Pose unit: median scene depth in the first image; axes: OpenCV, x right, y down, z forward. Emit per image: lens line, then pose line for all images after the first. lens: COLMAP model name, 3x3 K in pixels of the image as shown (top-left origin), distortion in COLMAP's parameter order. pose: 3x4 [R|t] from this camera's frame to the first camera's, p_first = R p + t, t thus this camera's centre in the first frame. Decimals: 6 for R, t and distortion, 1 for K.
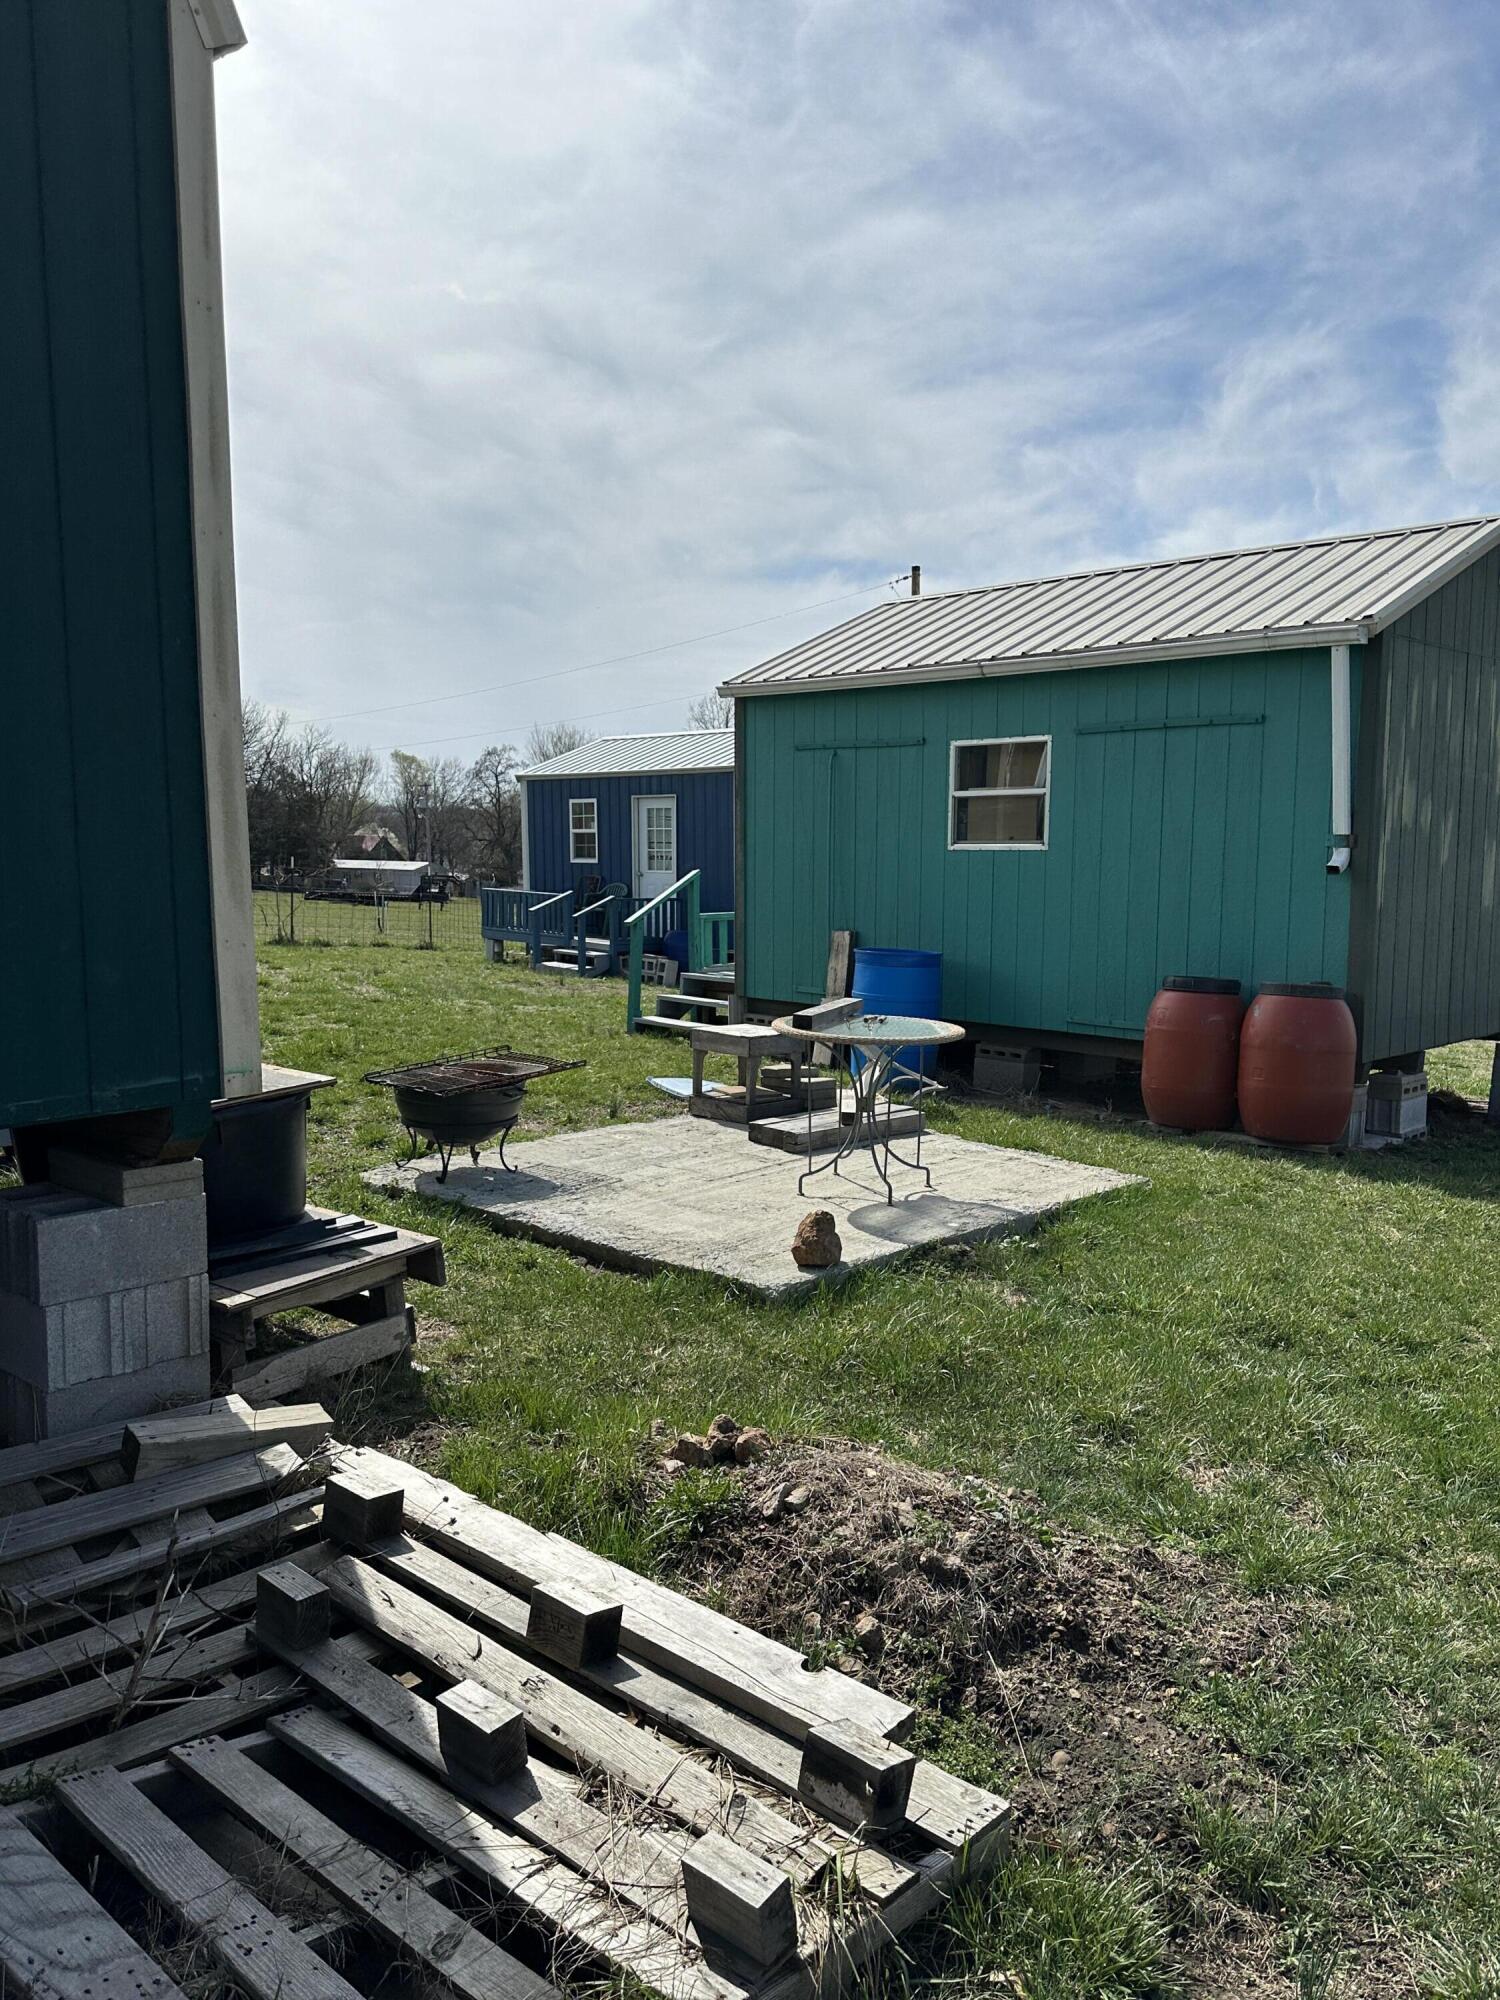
lens RADIAL K [[1568.9, 0, 762.5], [0, 1568.9, 1012.9], [0, 0, 1]] dist [0.067592, -0.025973]
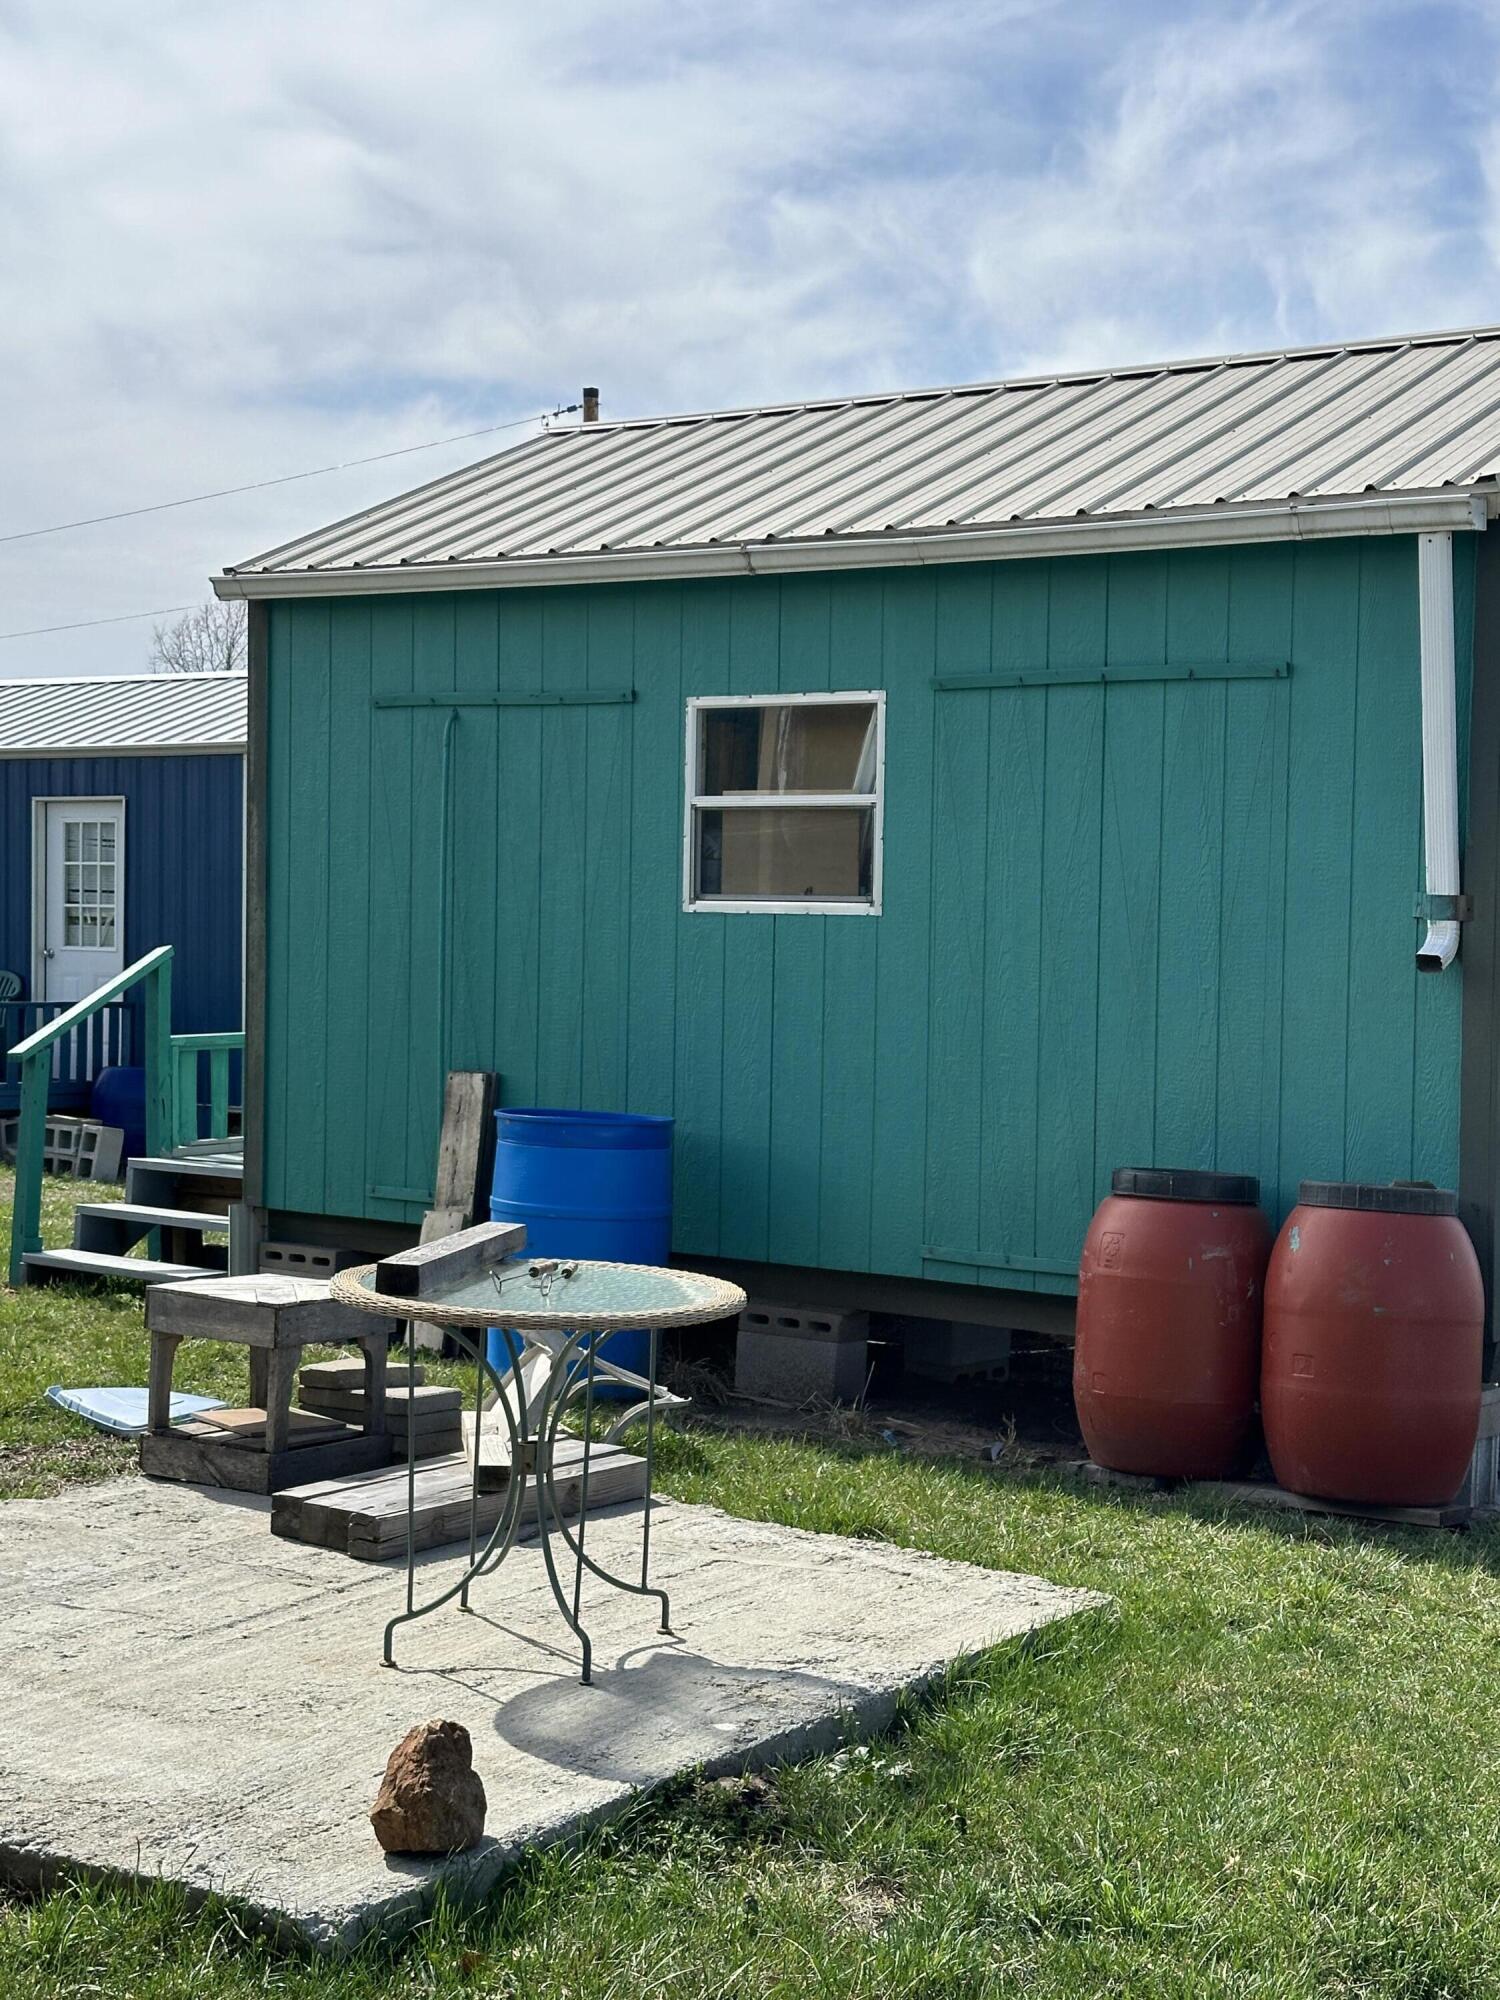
lens RADIAL K [[2872.6, 0, 761.7], [0, 2872.6, 980.8], [0, 0, 1]] dist [0.168915, 0.000000]
pose [[0.986909, 0.009273, 0.161011, -0.004722], [0.003530, 0.996865, -0.079048, -0.010473], [-0.161239, 0.078581, 0.983782, 0.105654]]
